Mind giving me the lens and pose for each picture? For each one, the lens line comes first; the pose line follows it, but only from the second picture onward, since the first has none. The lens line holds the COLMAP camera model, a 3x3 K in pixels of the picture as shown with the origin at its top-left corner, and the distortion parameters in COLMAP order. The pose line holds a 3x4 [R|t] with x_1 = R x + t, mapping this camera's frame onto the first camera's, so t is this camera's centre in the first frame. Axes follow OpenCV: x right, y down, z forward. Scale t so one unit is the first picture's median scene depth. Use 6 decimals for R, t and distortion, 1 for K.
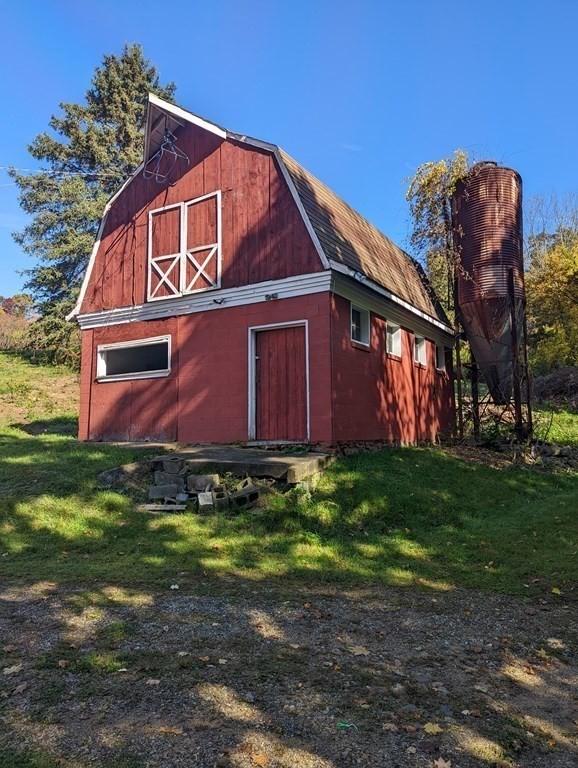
lens RADIAL K [[523.1, 0, 289.0], [0, 523.1, 384.0], [0, 0, 1]] dist [0.006611, 0.001098]
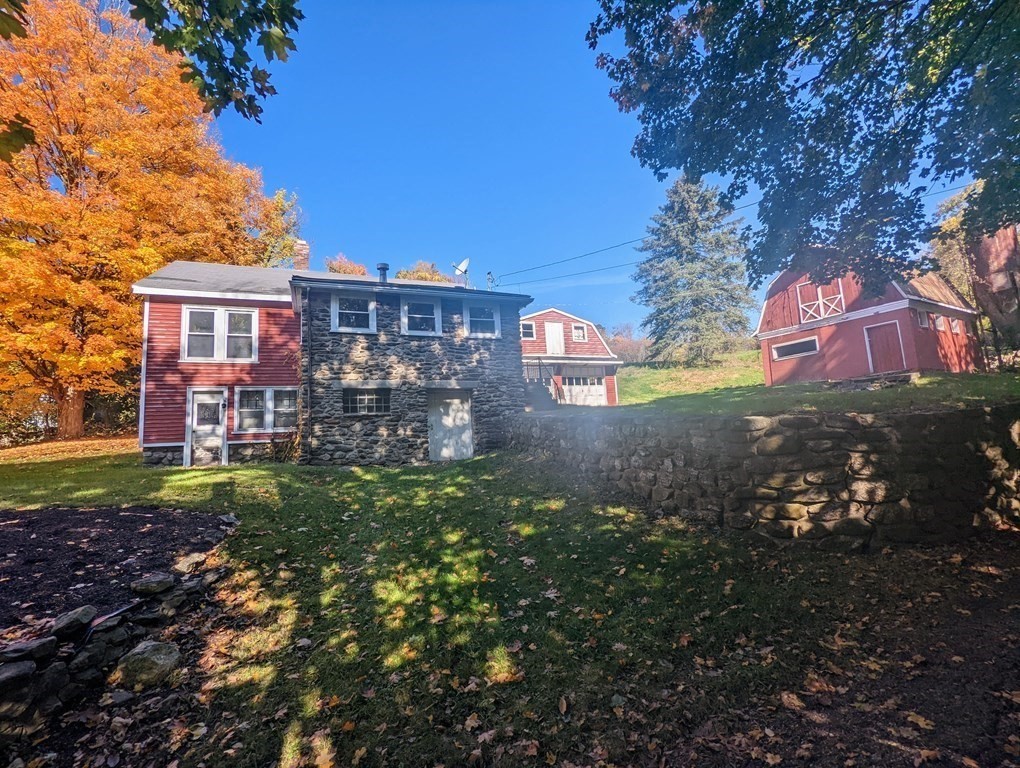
lens RADIAL K [[467.9, 0, 510.0], [0, 467.9, 384.0], [0, 0, 1]] dist [-0.001270, -0.000256]
pose [[0.880634, -0.103581, -0.462336, -0.478841], [0.092053, 0.994621, -0.047497, 0.093012], [0.464769, -0.000732, 0.885432, -1.468418]]
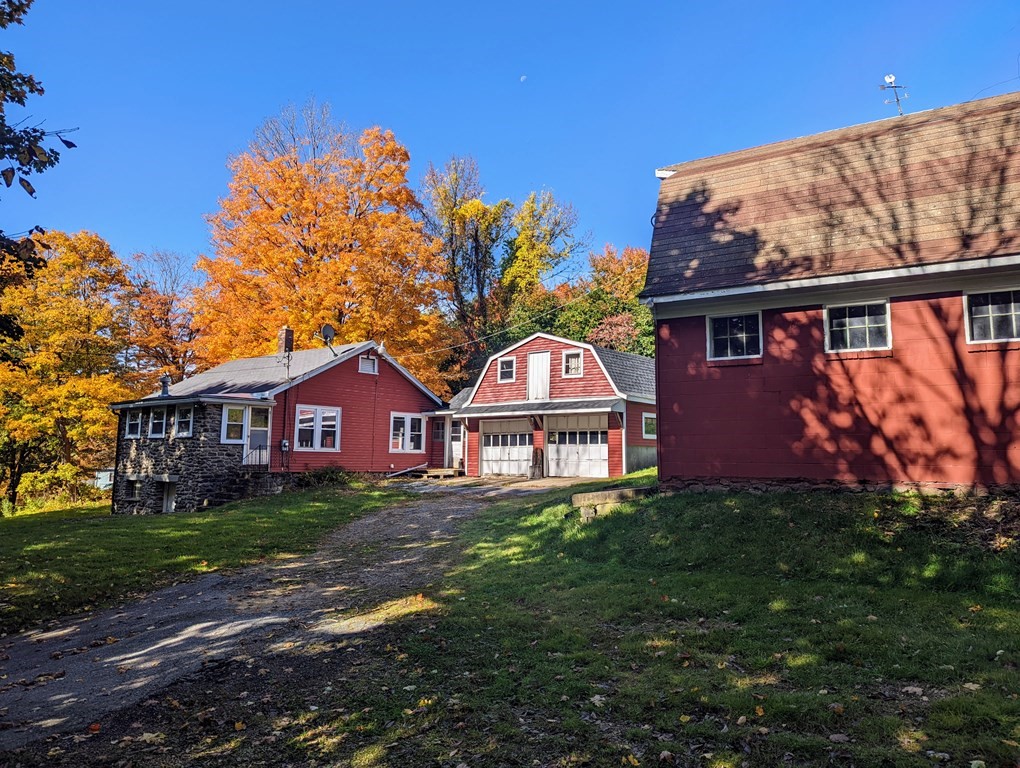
lens RADIAL K [[694.7, 0, 510.0], [0, 694.7, 384.0], [0, 0, 1]] dist [0.006611, 0.001098]
pose [[0.063446, -0.110088, -0.991895, 1.151478], [0.080242, 0.991242, -0.104883, 0.043800], [0.994754, -0.072937, 0.071724, 0.562048]]
